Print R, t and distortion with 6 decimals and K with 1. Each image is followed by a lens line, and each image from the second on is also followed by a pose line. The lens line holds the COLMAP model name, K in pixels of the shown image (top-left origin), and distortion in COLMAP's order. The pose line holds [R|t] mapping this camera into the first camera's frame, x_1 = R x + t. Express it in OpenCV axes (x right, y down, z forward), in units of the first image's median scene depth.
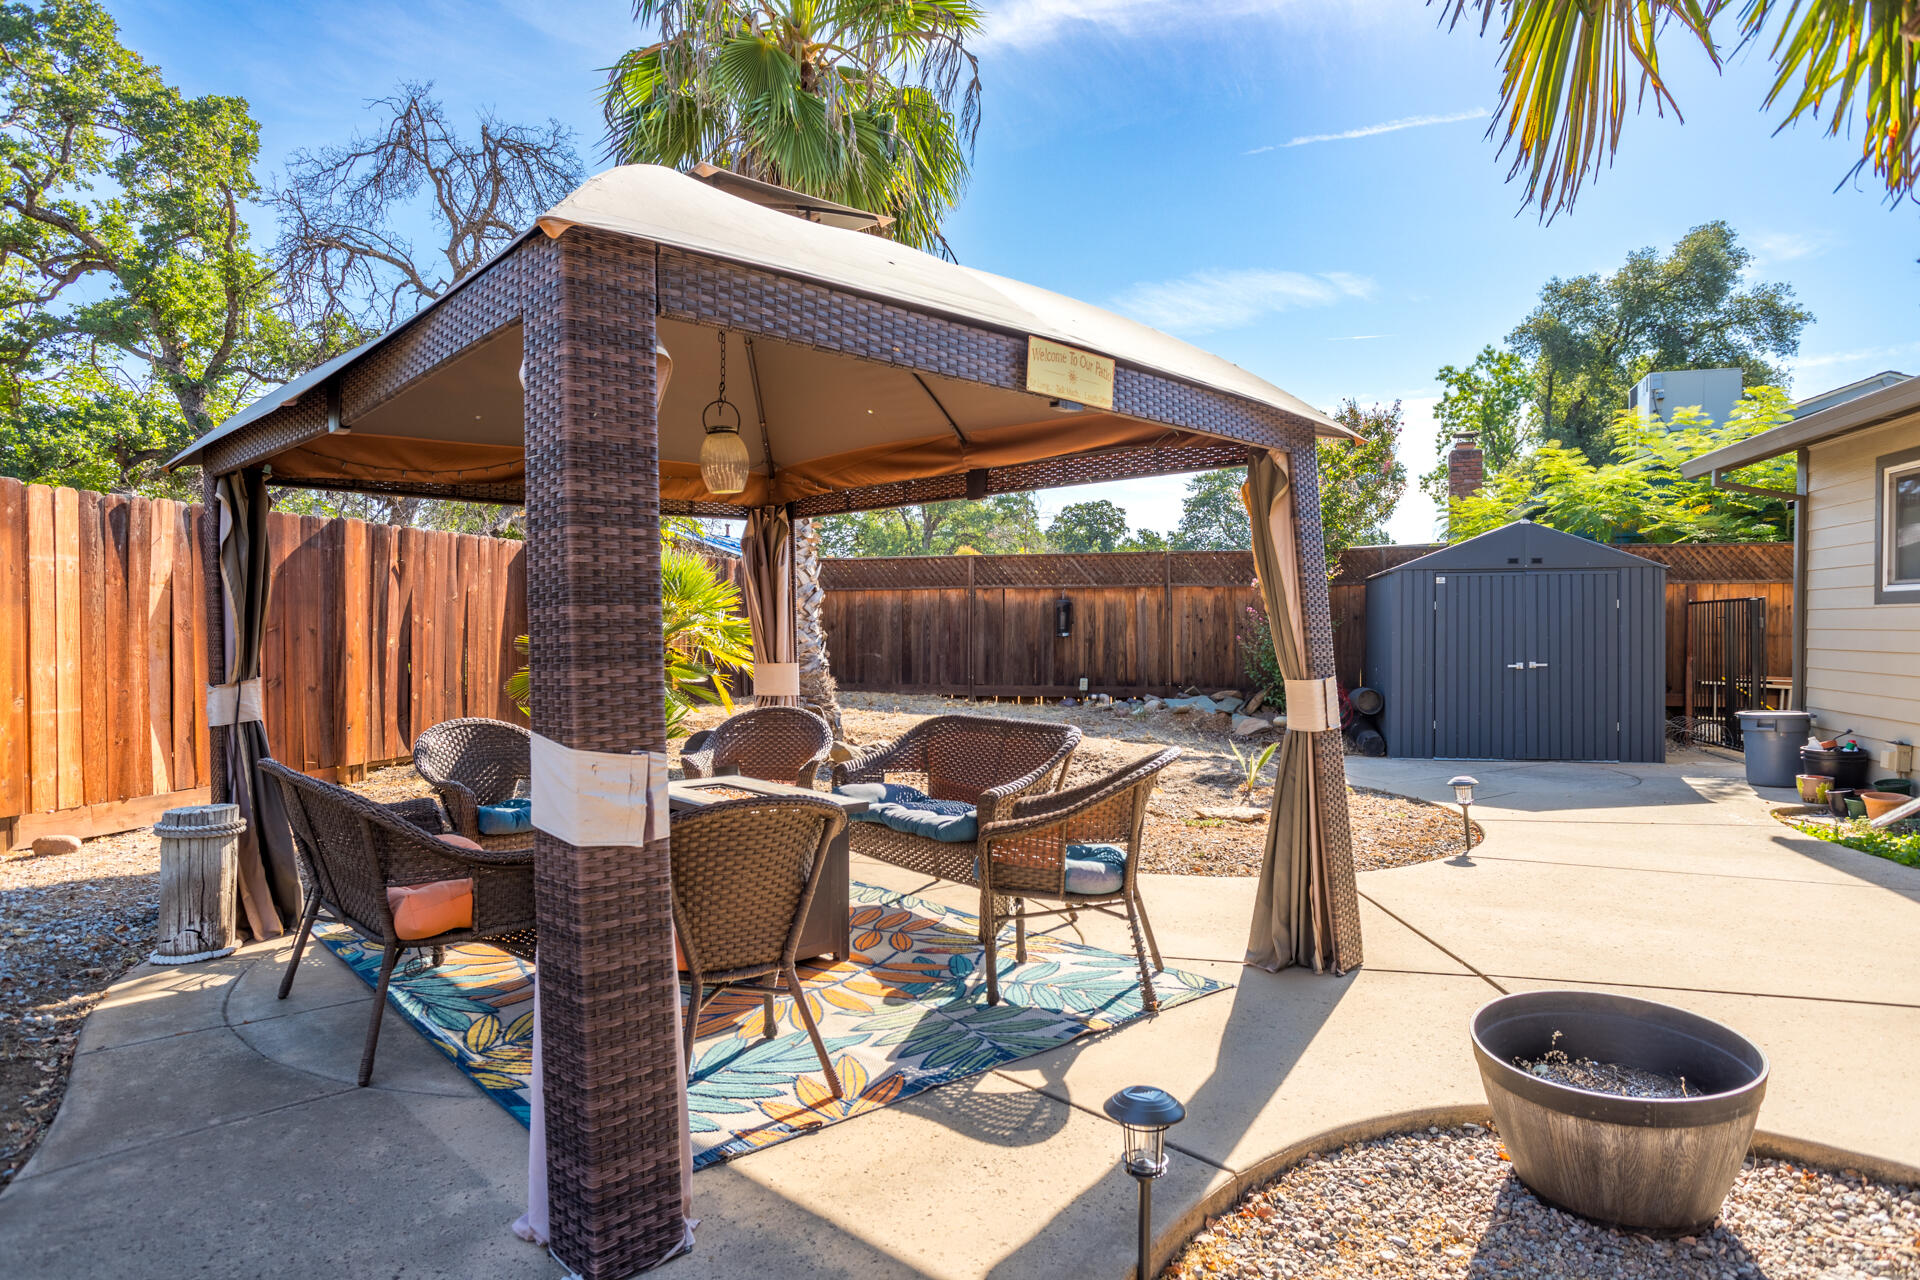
lens RADIAL K [[934.2, 0, 948.5], [0, 934.2, 632.7], [0, 0, 1]] dist [-0.056006, 0.041700]
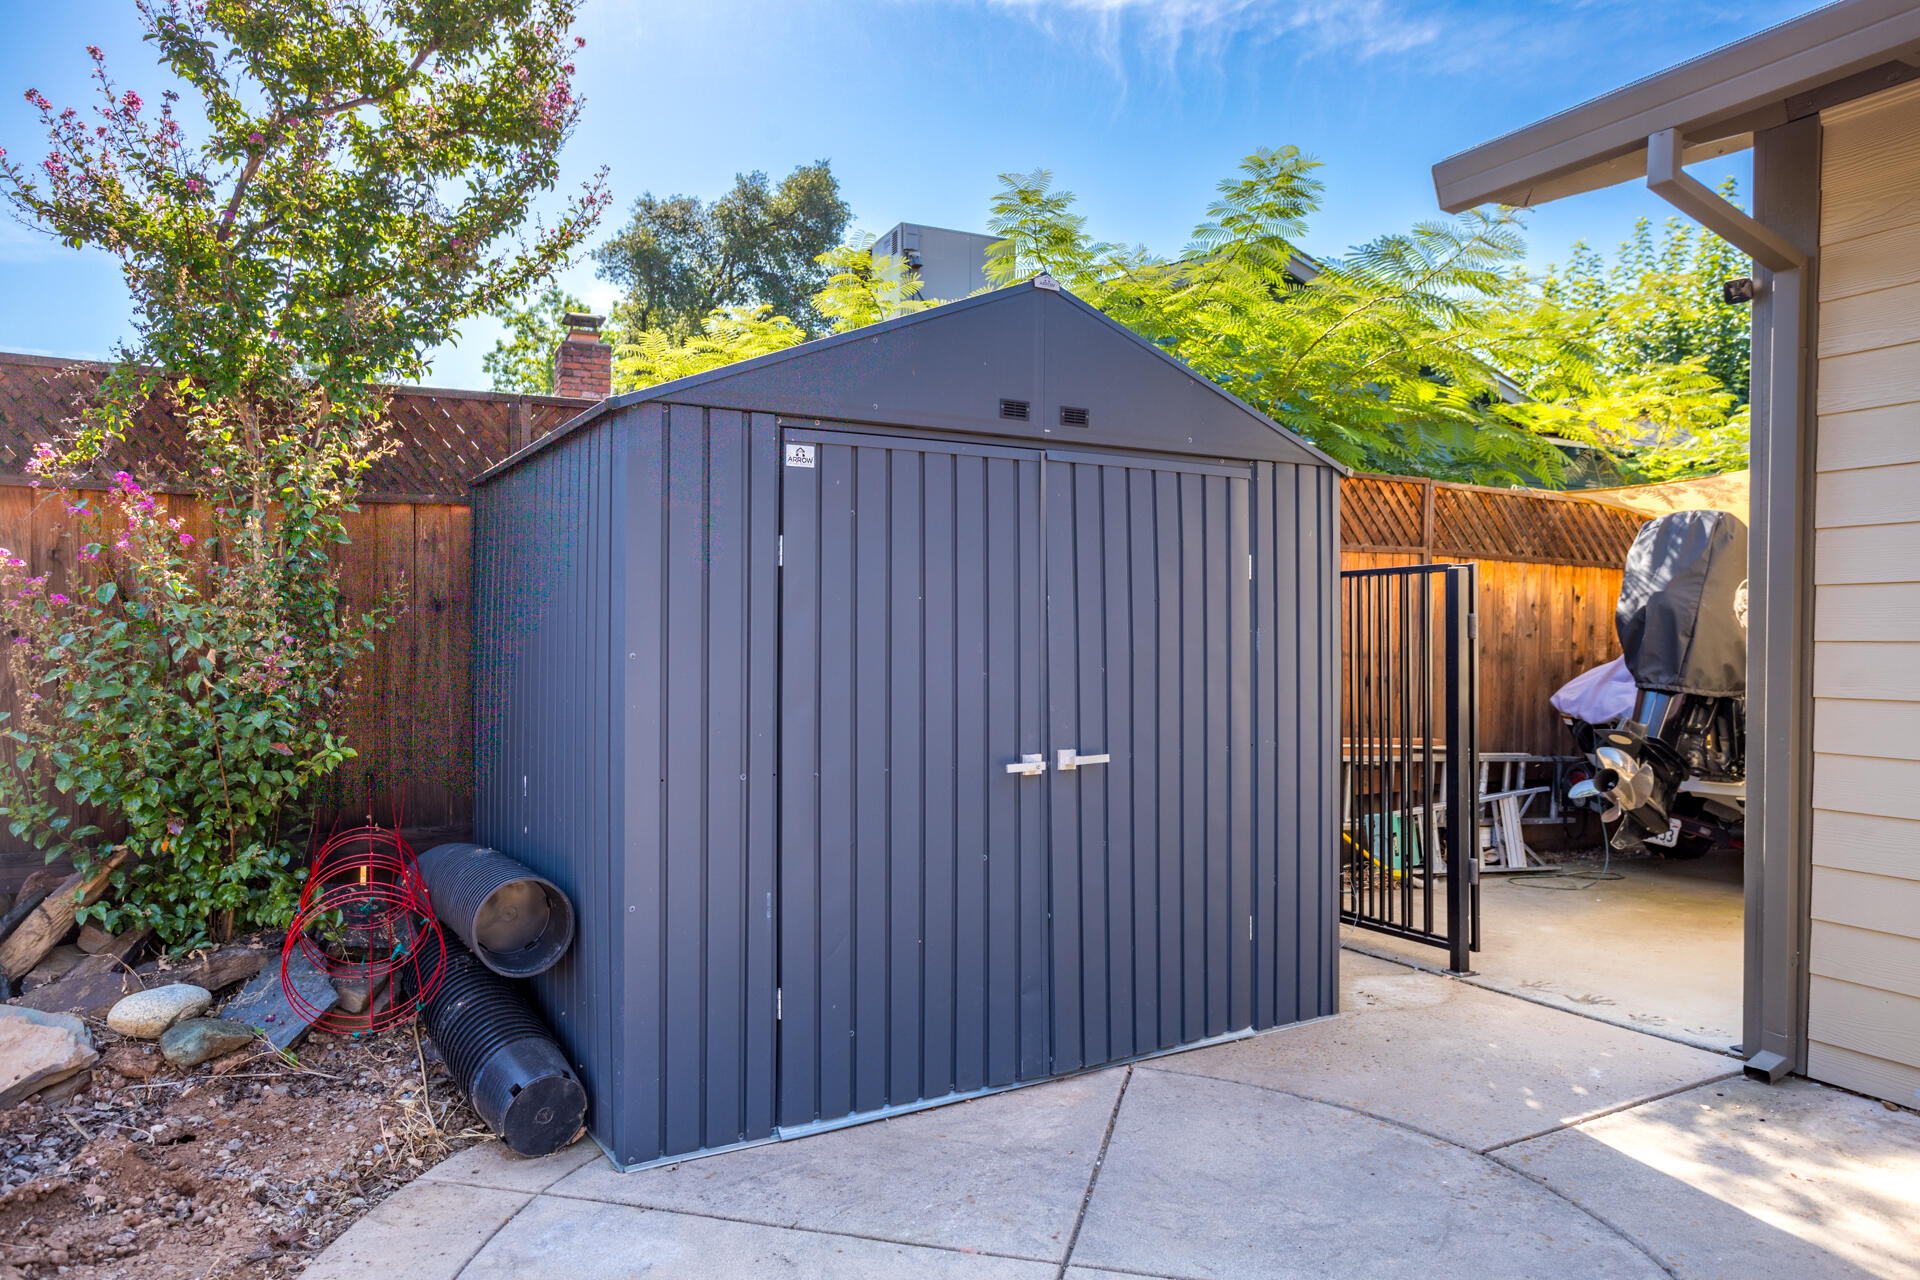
lens RADIAL K [[1217.4, 0, 955.4], [0, 1217.4, 630.5], [0, 0, 1]] dist [0.003629, 0.000687]
pose [[0.653057, 0.012119, 0.757211, 0.221576], [-0.000804, 0.999882, -0.015310, -0.000849], [-0.757308, 0.009389, 0.652990, 0.549076]]
